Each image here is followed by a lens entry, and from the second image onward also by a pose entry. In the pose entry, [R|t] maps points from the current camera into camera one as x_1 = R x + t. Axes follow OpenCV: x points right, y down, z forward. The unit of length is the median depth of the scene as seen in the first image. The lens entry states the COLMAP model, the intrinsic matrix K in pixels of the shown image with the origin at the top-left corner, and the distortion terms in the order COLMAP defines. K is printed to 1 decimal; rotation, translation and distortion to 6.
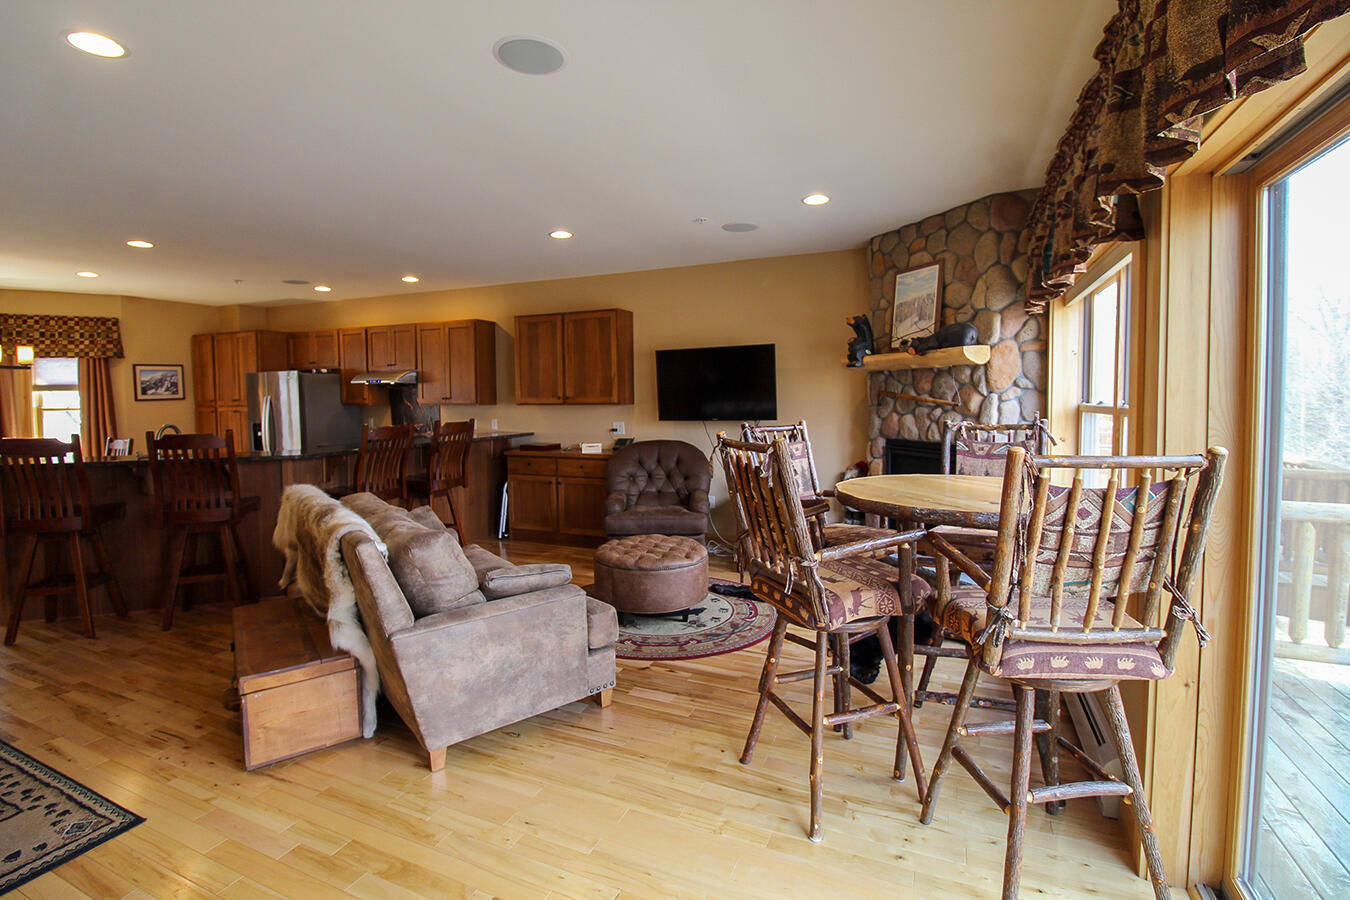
lens RADIAL K [[629.1, 0, 677.9], [0, 629.1, 423.5], [0, 0, 1]] dist [0.001004, -0.010695]
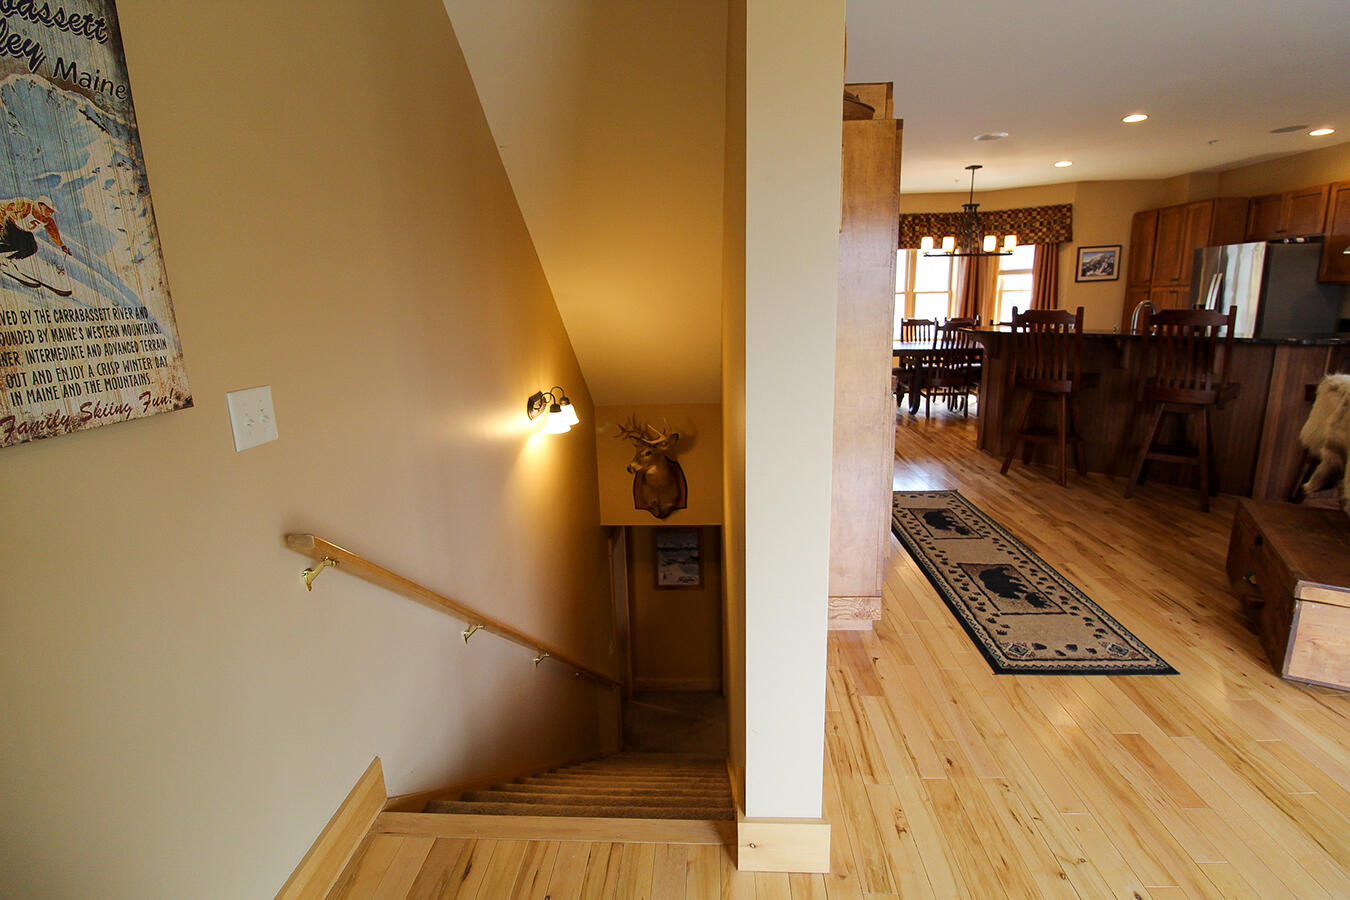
lens RADIAL K [[629.1, 0, 677.9], [0, 629.1, 423.5], [0, 0, 1]] dist [0.001004, -0.010695]
pose [[0.355919, 0.184338, -0.916156, -0.092827], [-0.018048, 0.981525, 0.190480, 0.012334], [0.934343, -0.051261, 0.352670, -0.051288]]
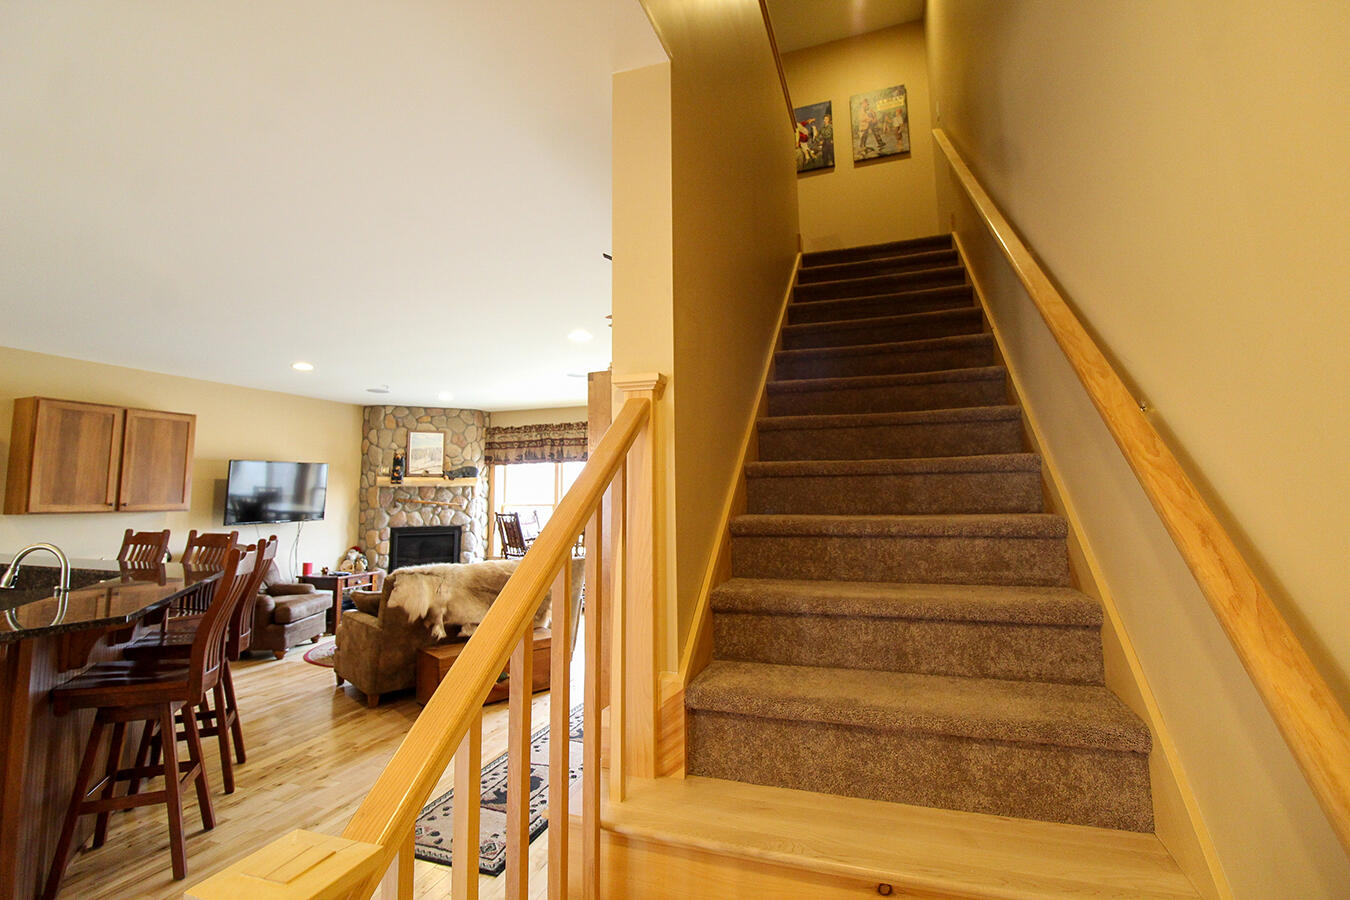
lens RADIAL K [[629.1, 0, 677.9], [0, 629.1, 423.5], [0, 0, 1]] dist [0.001004, -0.010695]
pose [[-0.091137, 0.127203, 0.987681, -1.131946], [0.061219, 0.990648, -0.121936, 0.000449], [-0.993955, 0.049352, -0.098072, 0.327009]]
